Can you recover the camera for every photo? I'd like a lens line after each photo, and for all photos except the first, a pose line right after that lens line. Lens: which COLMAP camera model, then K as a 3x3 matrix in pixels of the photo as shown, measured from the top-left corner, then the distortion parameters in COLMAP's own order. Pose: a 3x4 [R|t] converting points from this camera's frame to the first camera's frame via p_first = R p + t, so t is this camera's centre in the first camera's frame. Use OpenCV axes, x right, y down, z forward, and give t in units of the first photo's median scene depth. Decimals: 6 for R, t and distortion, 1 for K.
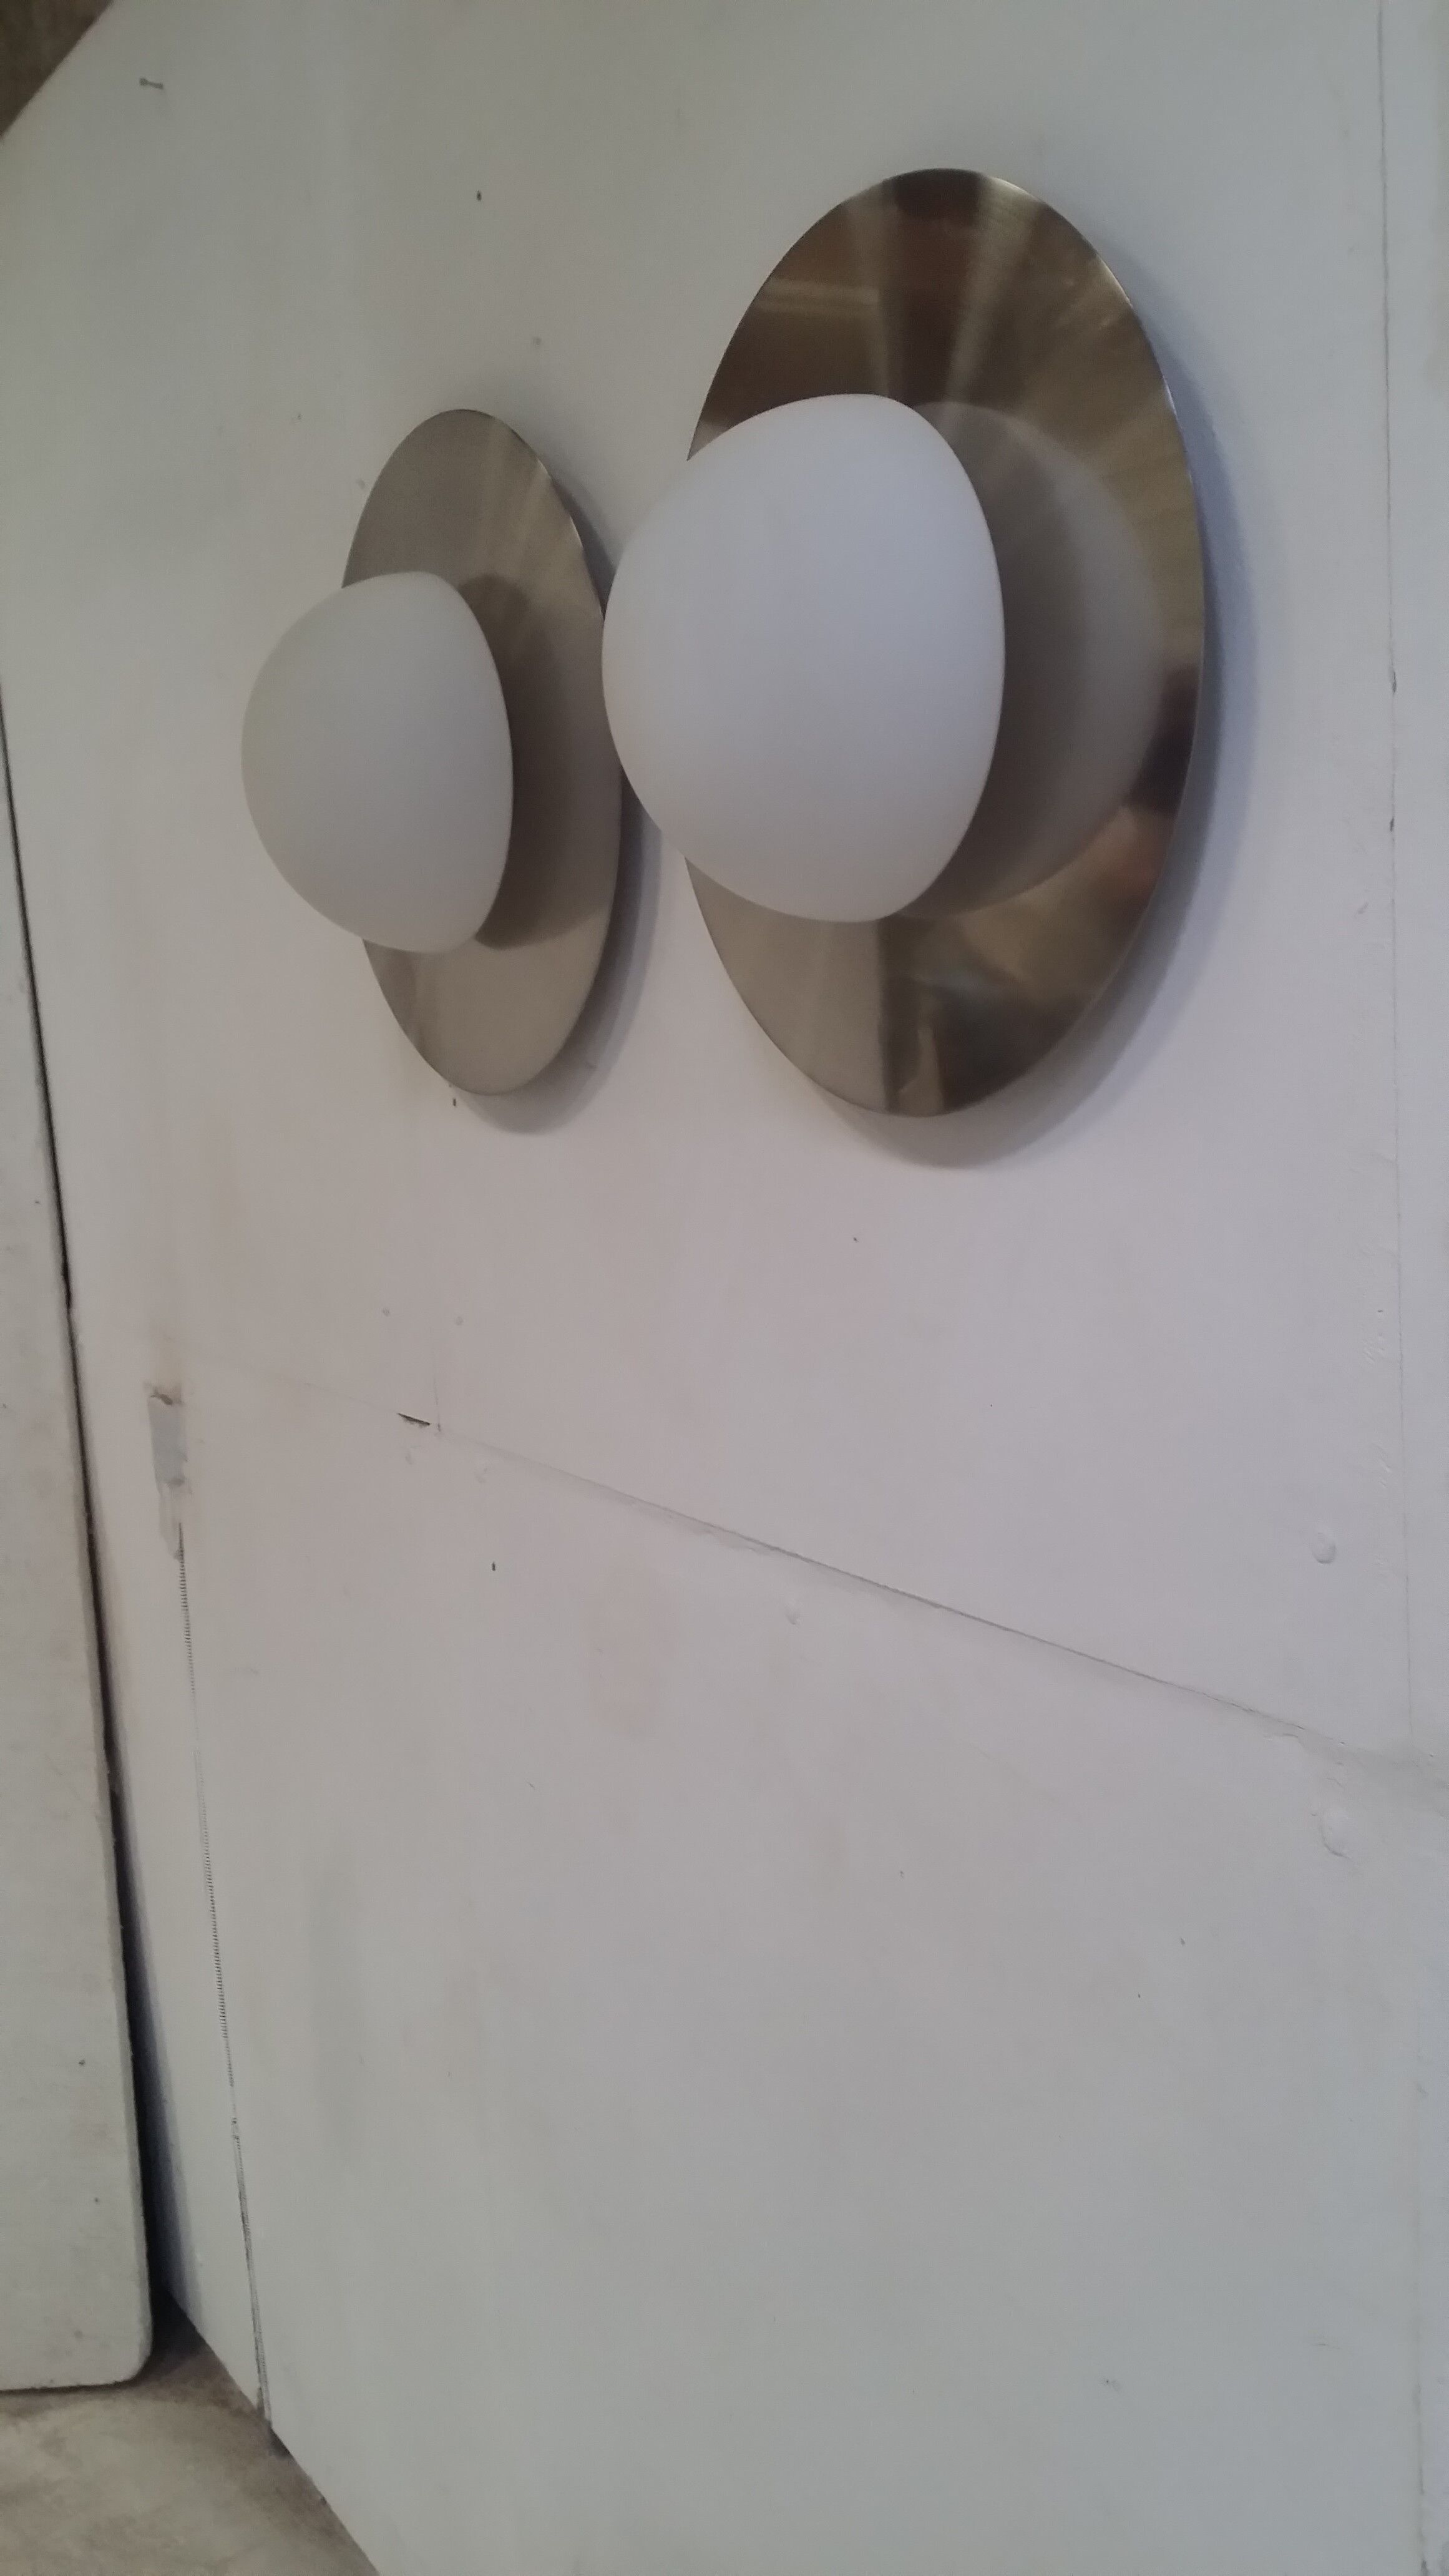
lens RADIAL K [[2257.8, 0, 724.5], [0, 2257.8, 1288.0], [0, 0, 1]] dist [0.136182, -0.296230]
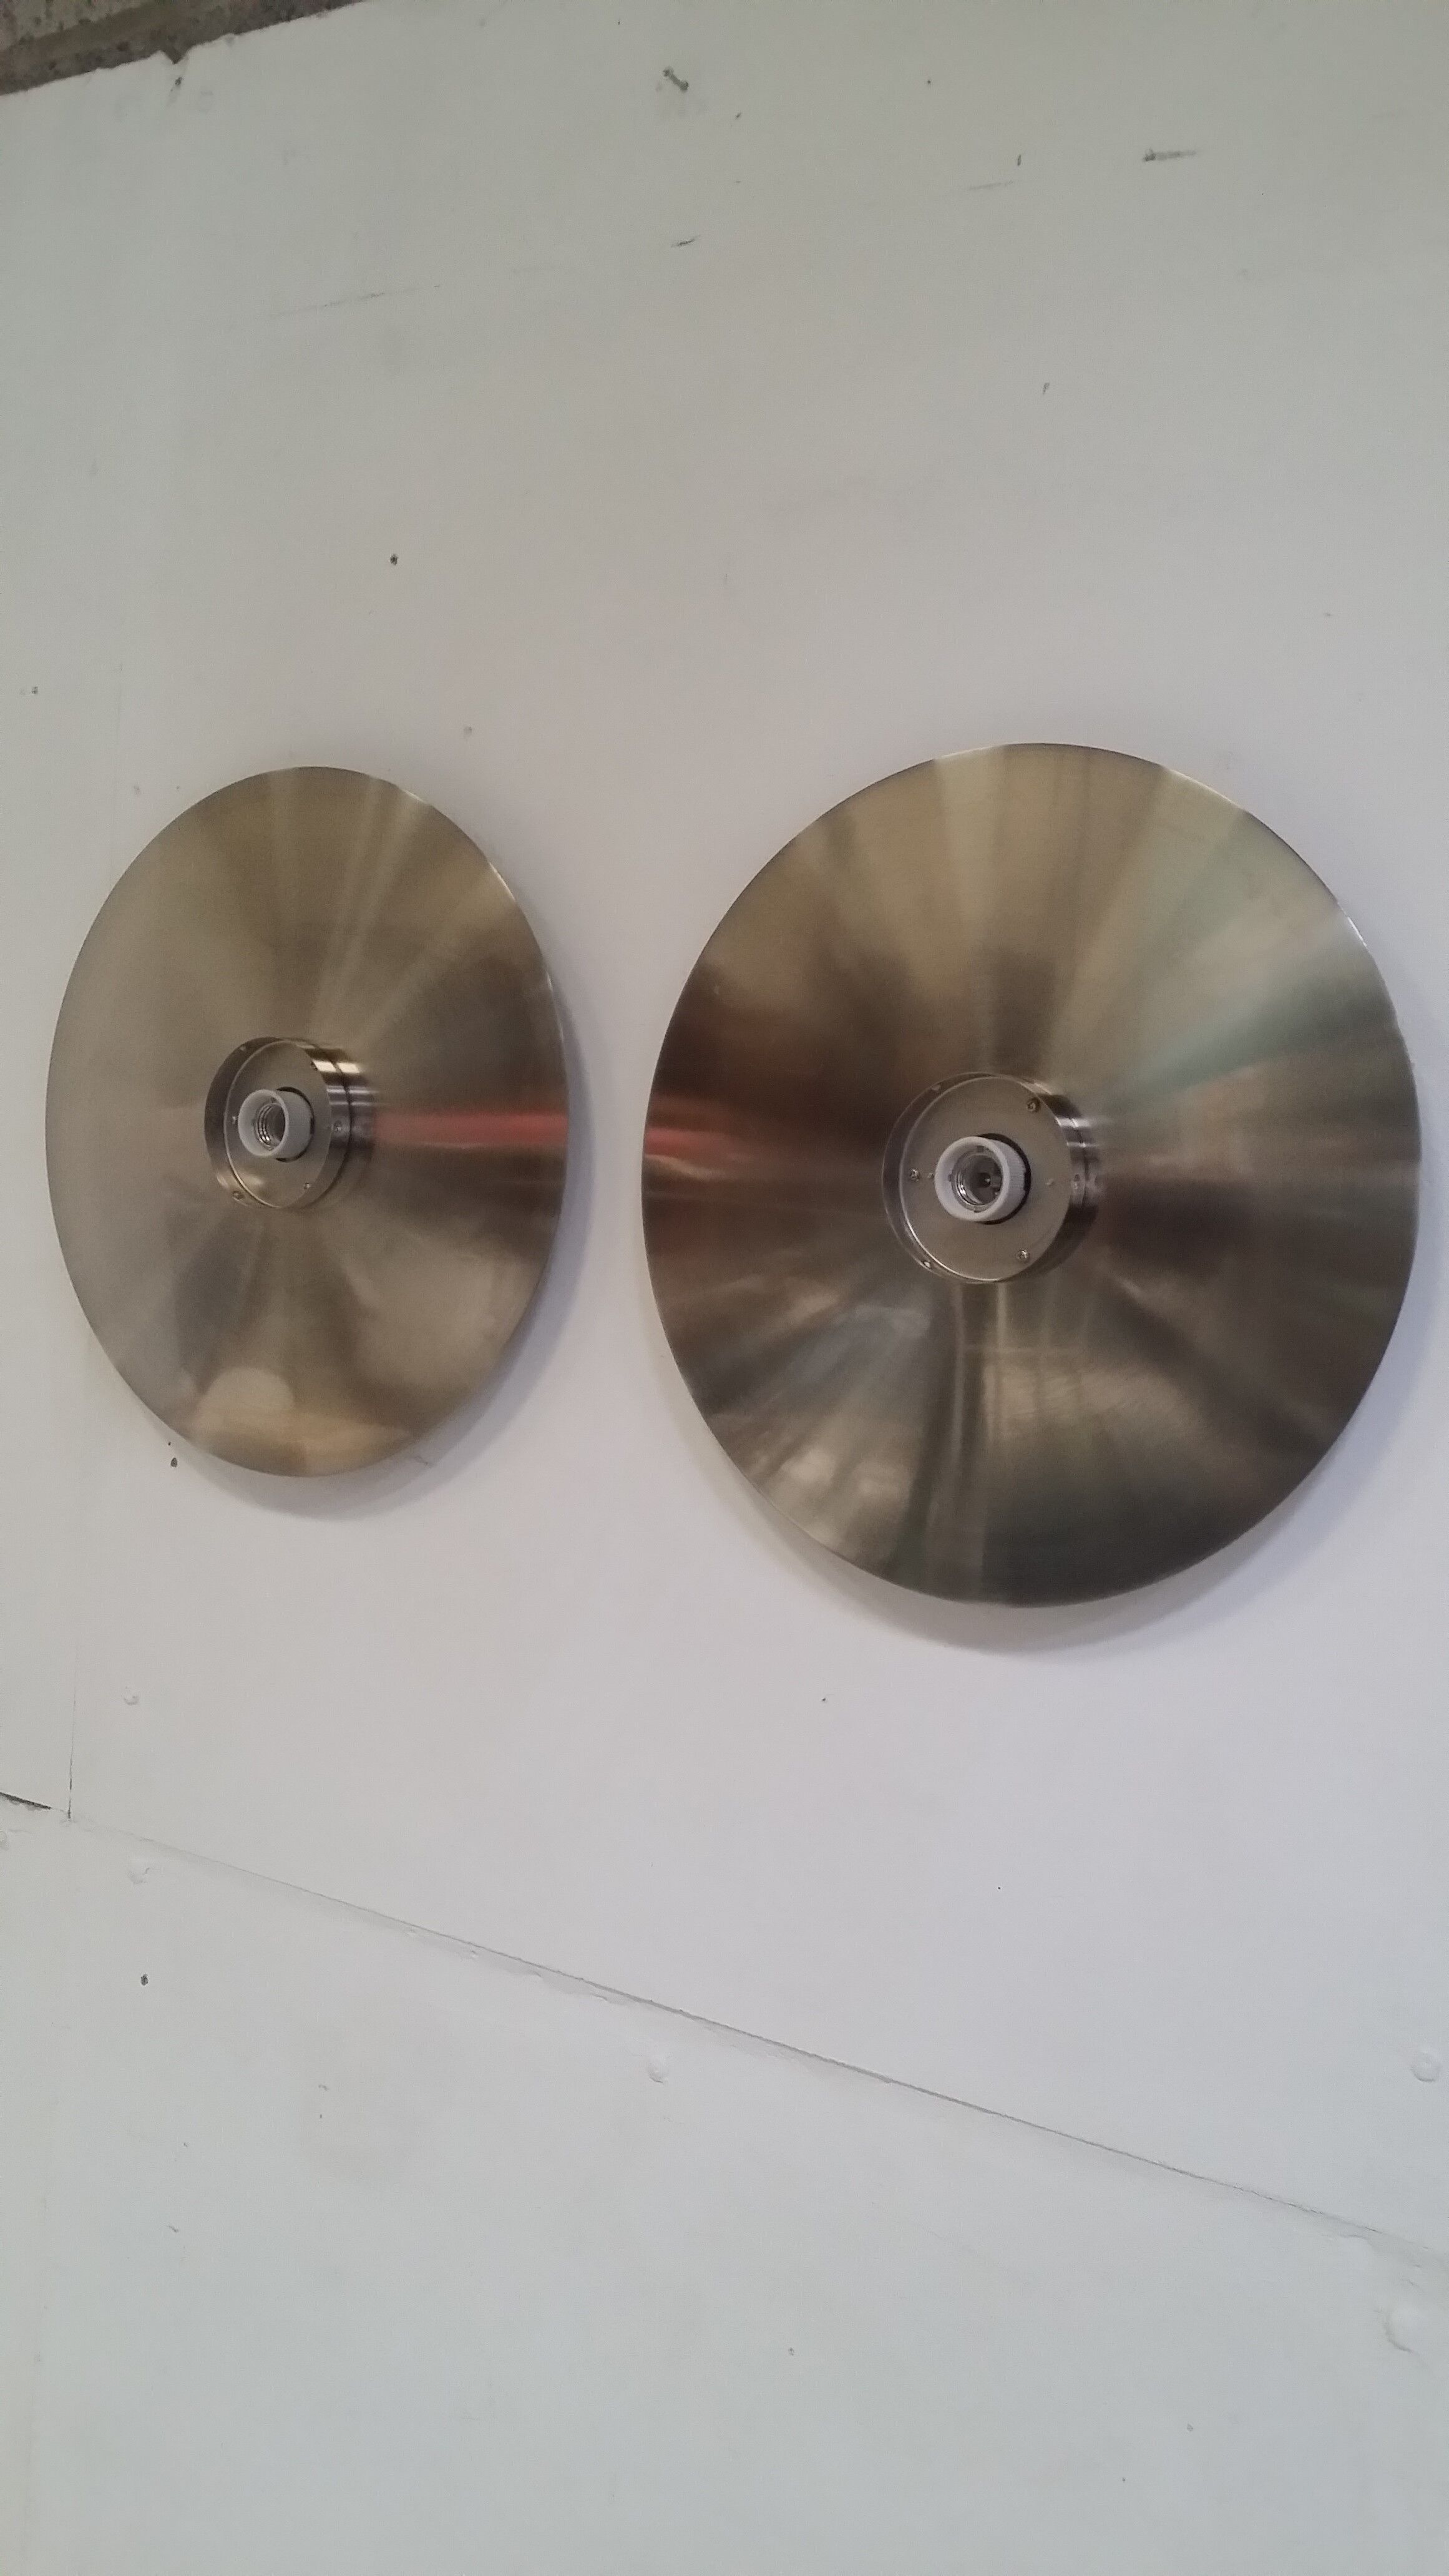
lens RADIAL K [[2257.8, 0, 724.5], [0, 2257.8, 1288.0], [0, 0, 1]] dist [0.136182, -0.296230]
pose [[0.898277, 0.134809, 0.418241, -0.445781], [-0.084759, 0.987061, -0.136113, -0.063453], [-0.431179, 0.086818, 0.898080, 0.084878]]
